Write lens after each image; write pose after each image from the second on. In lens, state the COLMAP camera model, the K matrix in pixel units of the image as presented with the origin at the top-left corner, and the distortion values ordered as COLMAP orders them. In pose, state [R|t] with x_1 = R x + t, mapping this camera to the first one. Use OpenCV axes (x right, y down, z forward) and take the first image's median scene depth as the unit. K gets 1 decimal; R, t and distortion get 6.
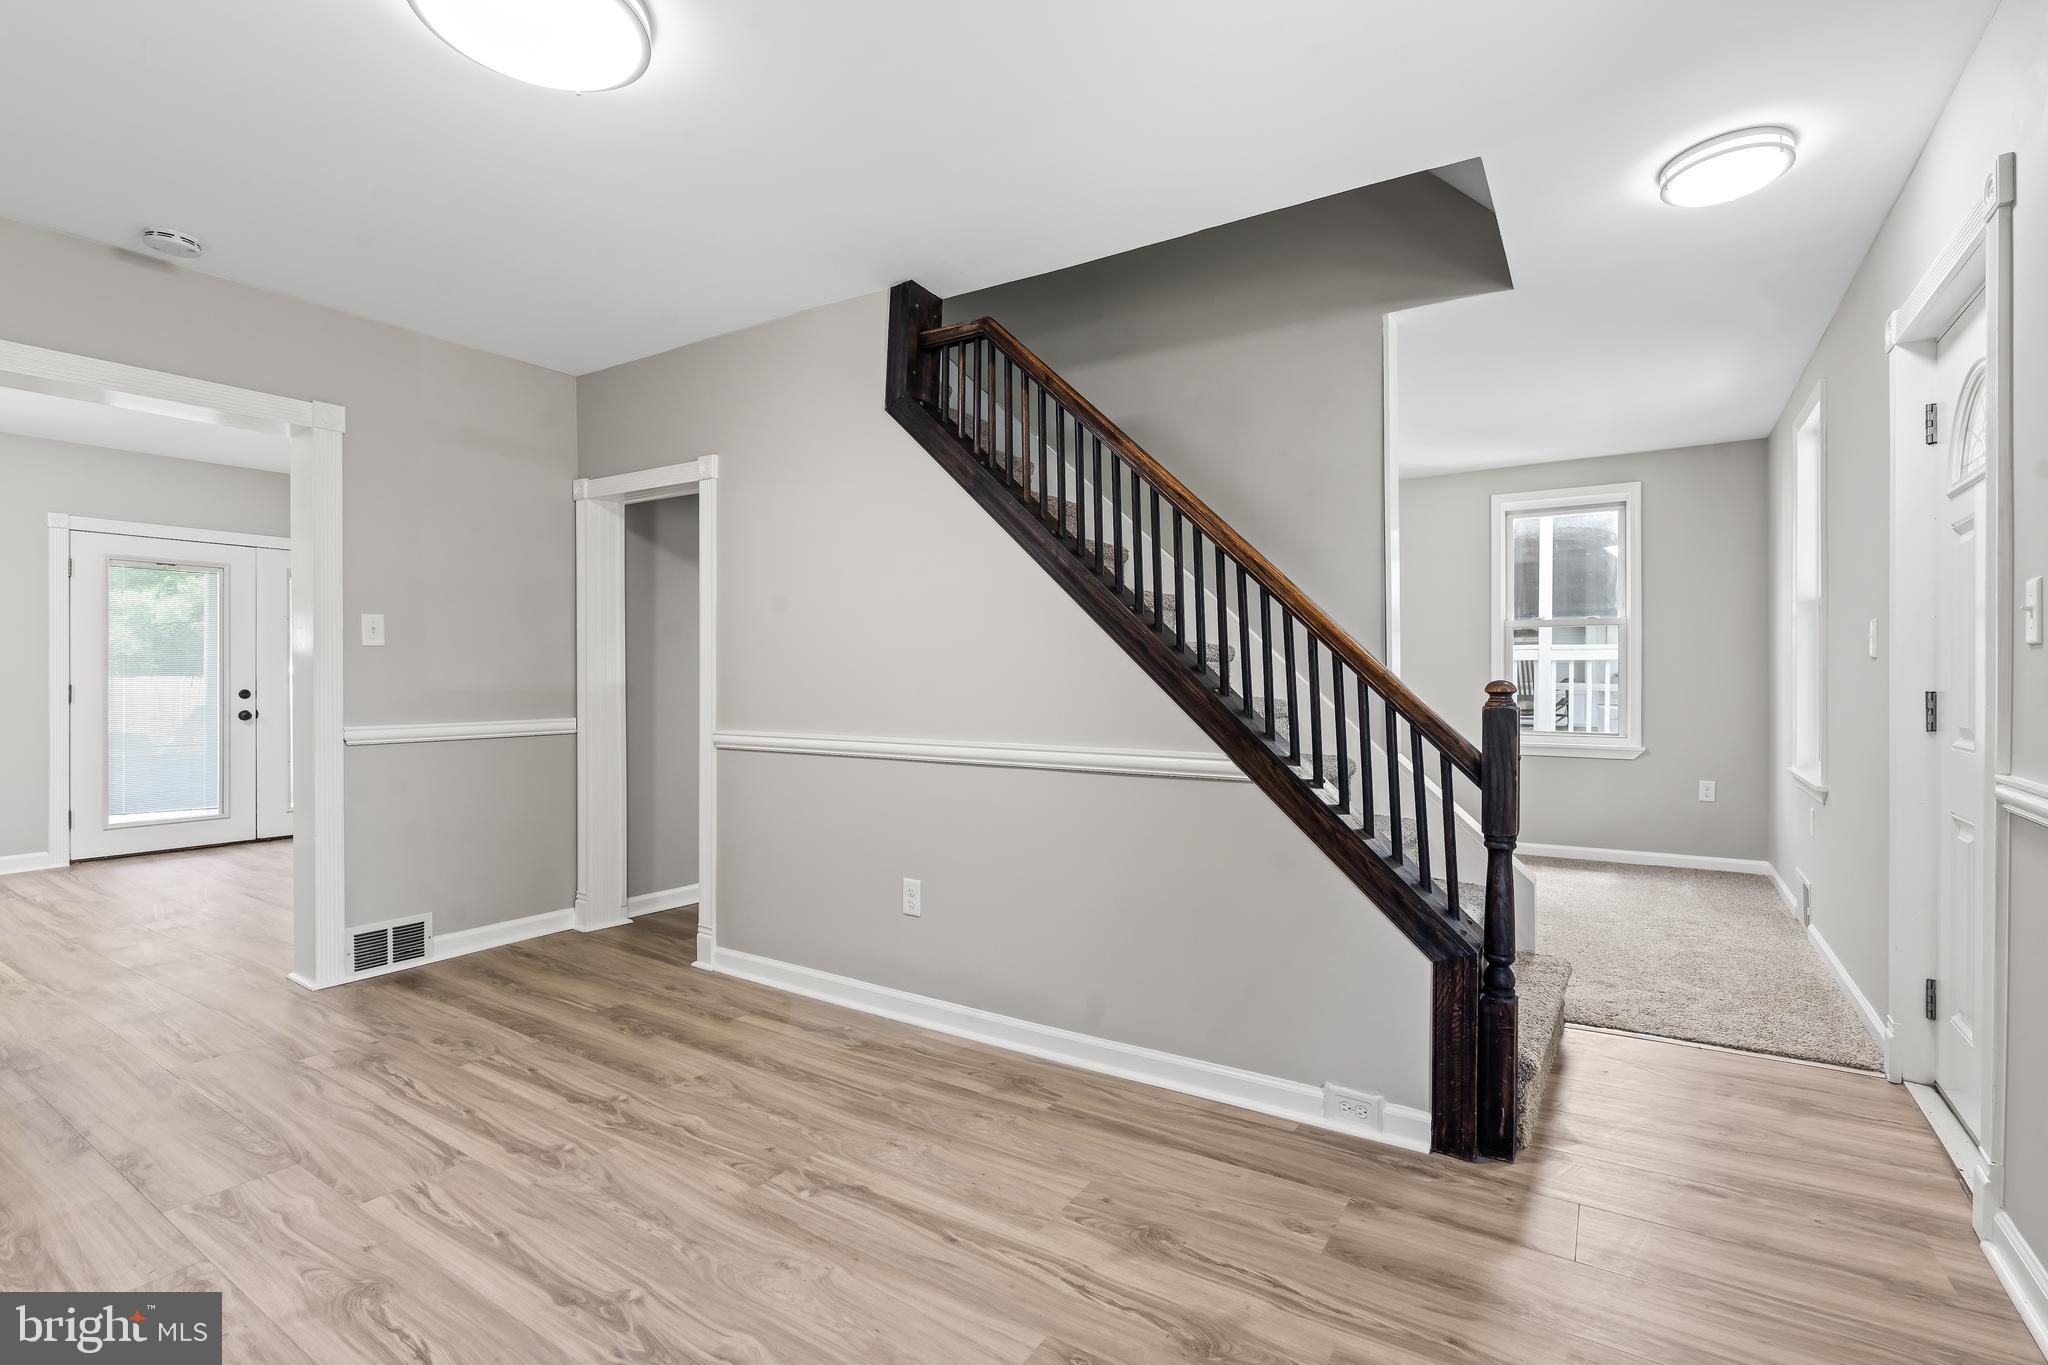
lens RADIAL K [[937.6, 0, 1025.4], [0, 937.6, 694.7], [0, 0, 1]] dist [-0.010264, 0.004687]
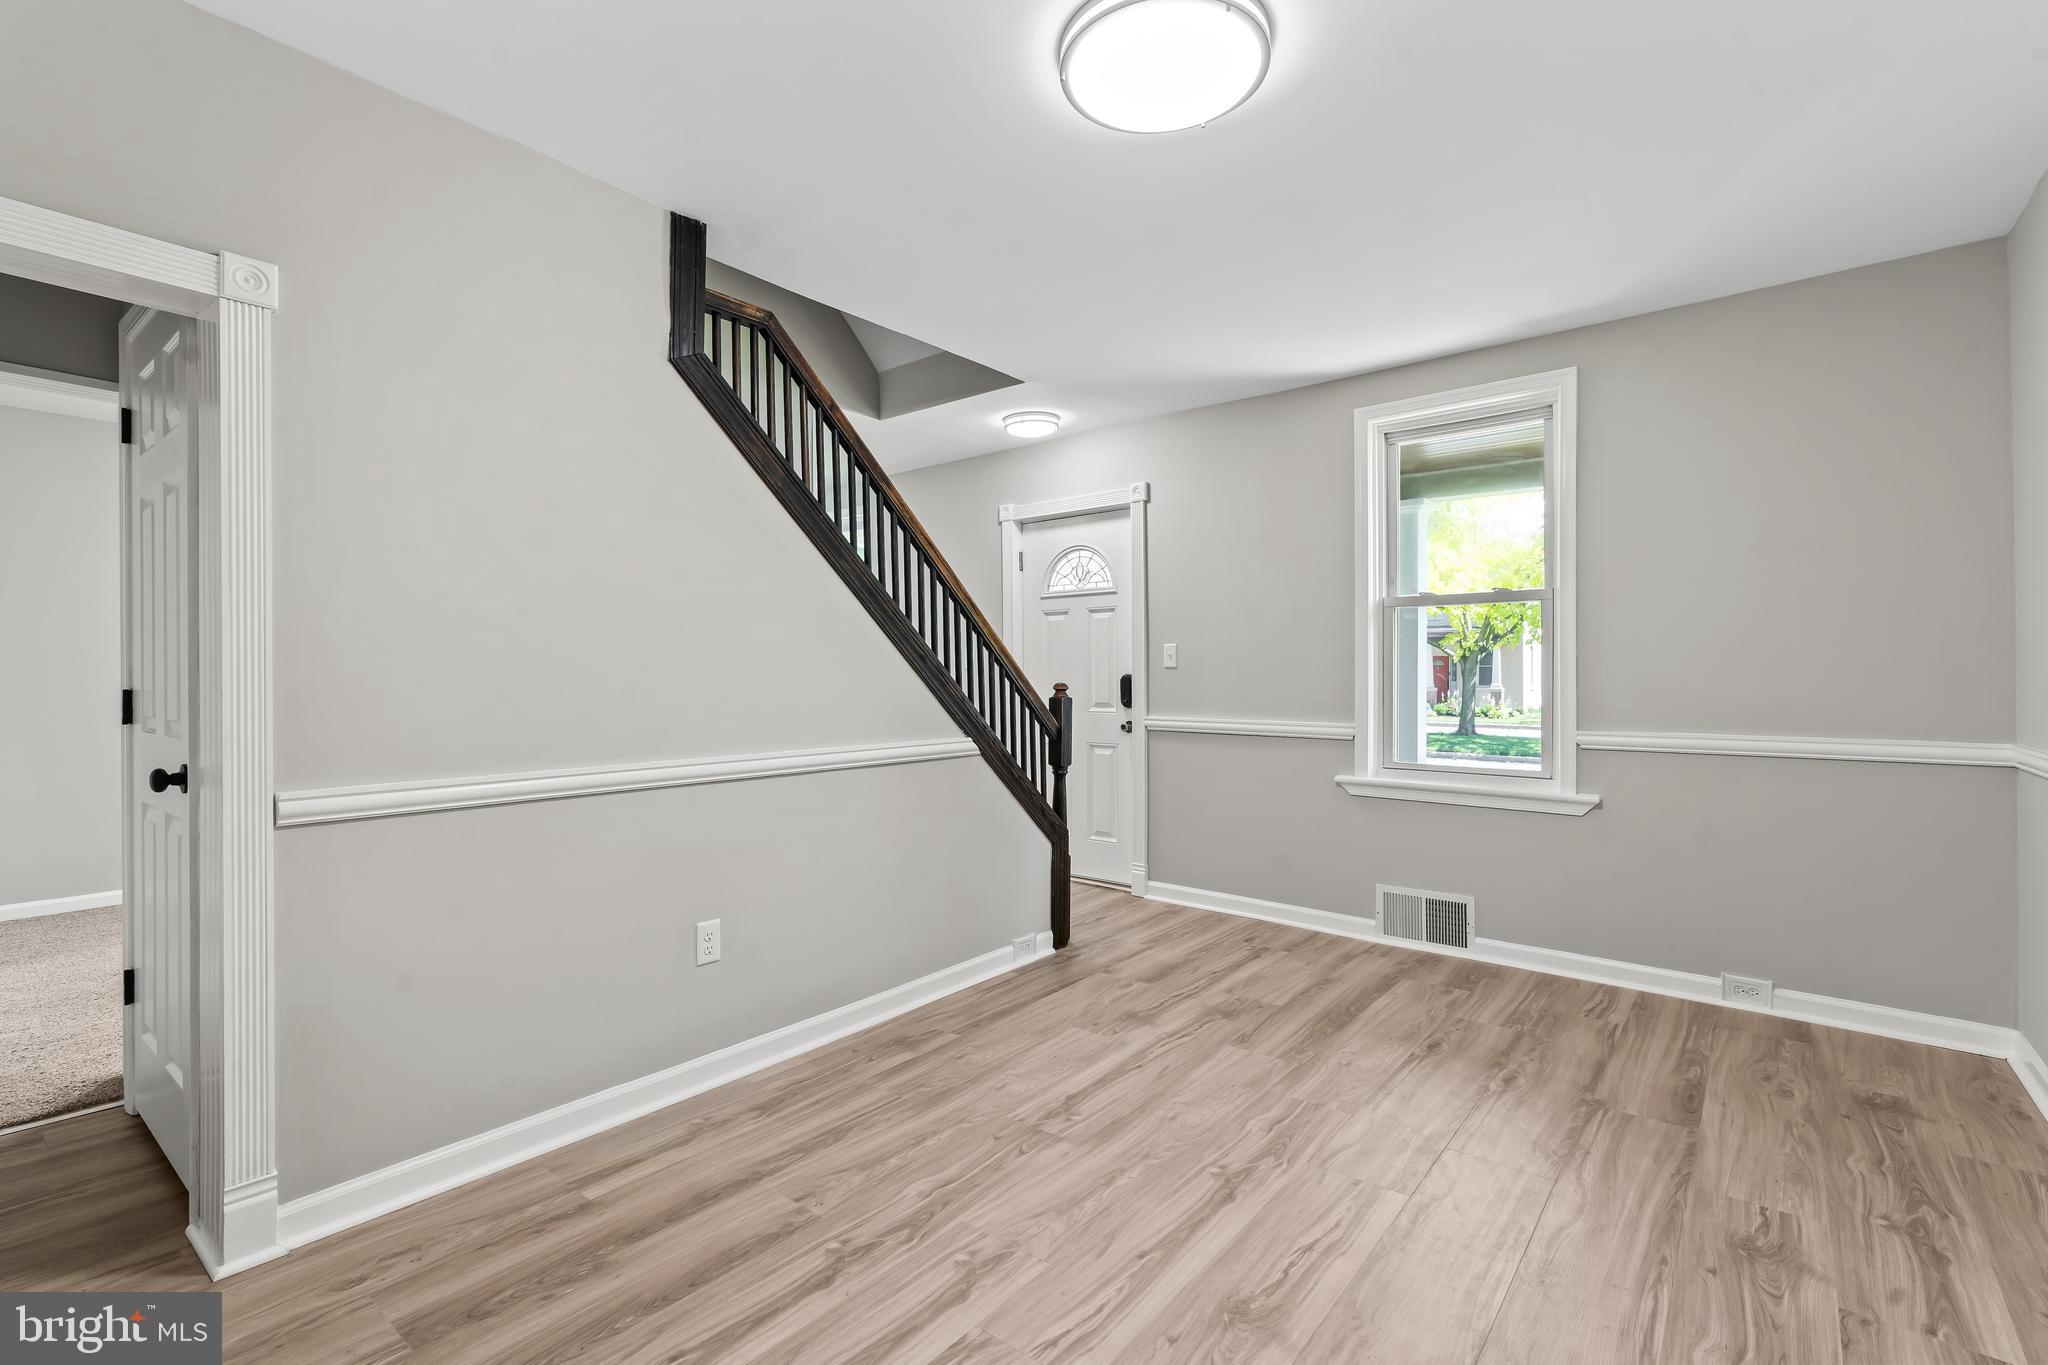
lens RADIAL K [[937.6, 0, 1035.4], [0, 937.6, 693.2], [0, 0, 1]] dist [-0.010264, 0.004687]
pose [[0.092261, -0.016972, 0.995590, -1.122210], [0.024282, 0.999596, 0.014790, -0.019589], [-0.995439, 0.022811, 0.092636, 0.735895]]
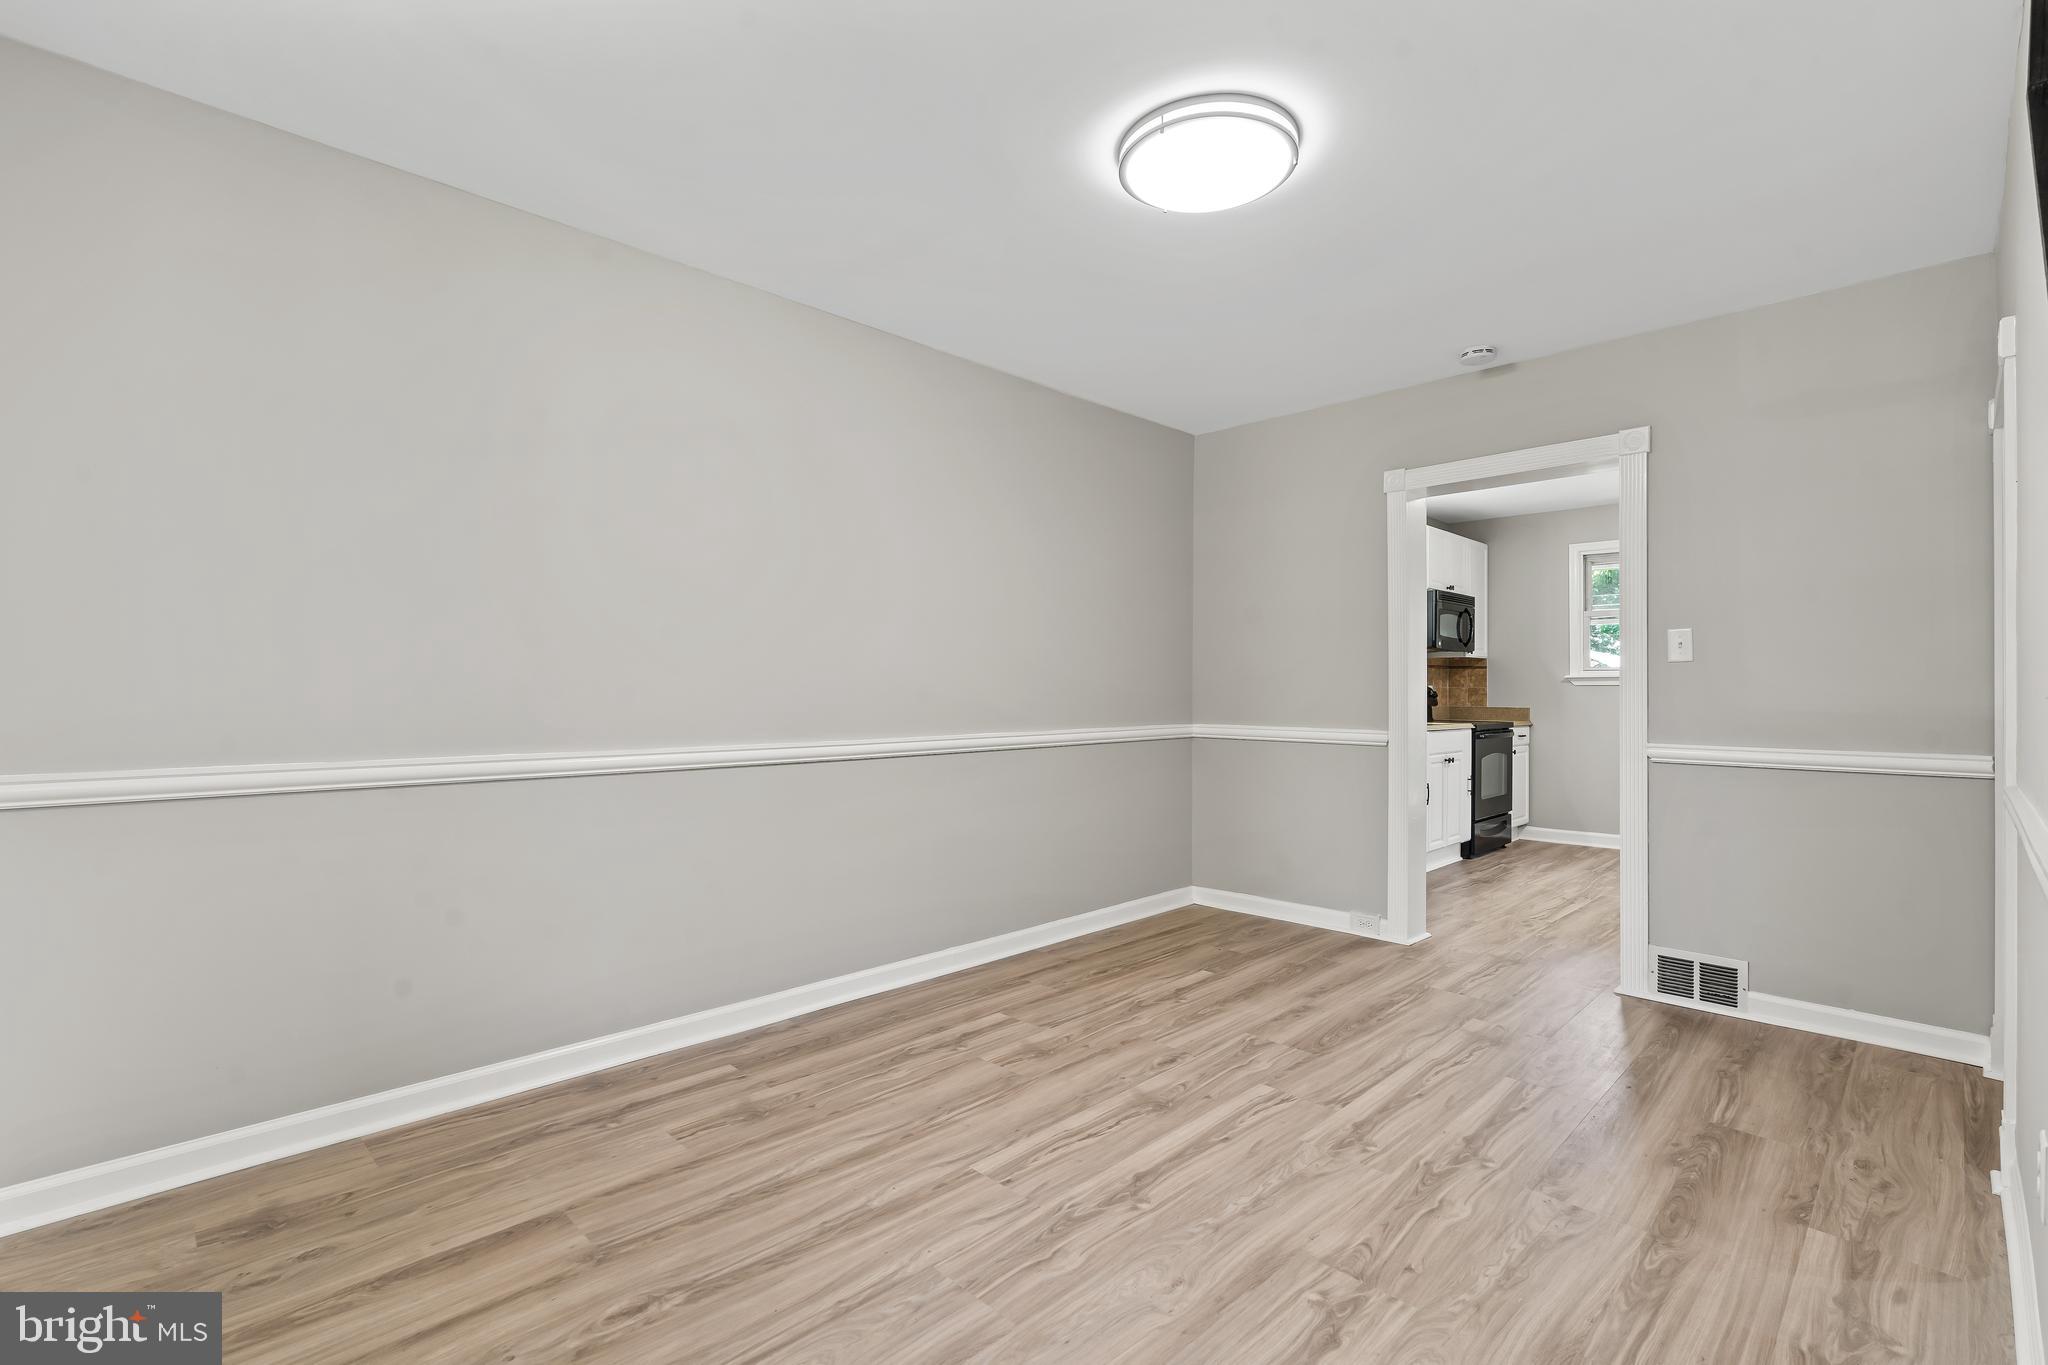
lens RADIAL K [[937.6, 0, 1008.2], [0, 937.6, 674.4], [0, 0, 1]] dist [-0.010264, 0.004687]
pose [[-0.221948, -0.014808, -0.974946, 0.528127], [-0.025956, 0.999620, -0.009274, -0.015347], [0.974713, 0.023247, -0.222248, 0.716335]]
